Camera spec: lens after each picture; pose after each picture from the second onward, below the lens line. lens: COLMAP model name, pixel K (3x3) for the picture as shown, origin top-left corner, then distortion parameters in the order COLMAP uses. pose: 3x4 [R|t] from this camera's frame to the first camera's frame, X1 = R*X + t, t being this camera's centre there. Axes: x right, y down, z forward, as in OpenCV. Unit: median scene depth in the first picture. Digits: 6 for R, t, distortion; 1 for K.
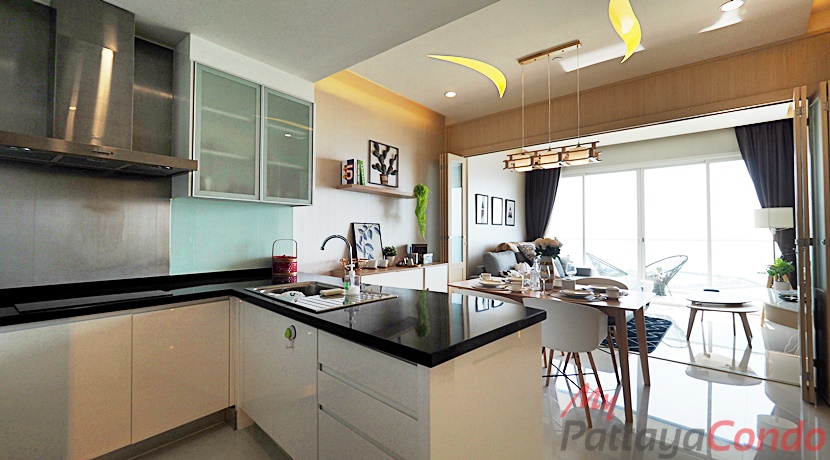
lens RADIAL K [[344.1, 0, 409.5], [0, 344.1, 227.0], [0, 0, 1]] dist [-0.001086, -0.000114]
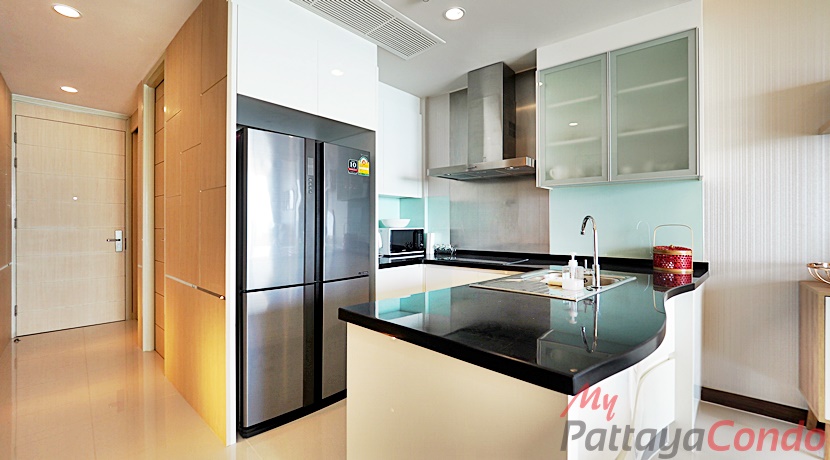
lens RADIAL K [[344.1, 0, 409.5], [0, 344.1, 227.0], [0, 0, 1]] dist [-0.001086, -0.000114]
pose [[0.017753, -0.002753, -0.999839, 0.406780], [0.011746, 0.999928, -0.002544, 0.036101], [0.999773, -0.011699, 0.017784, 0.416027]]
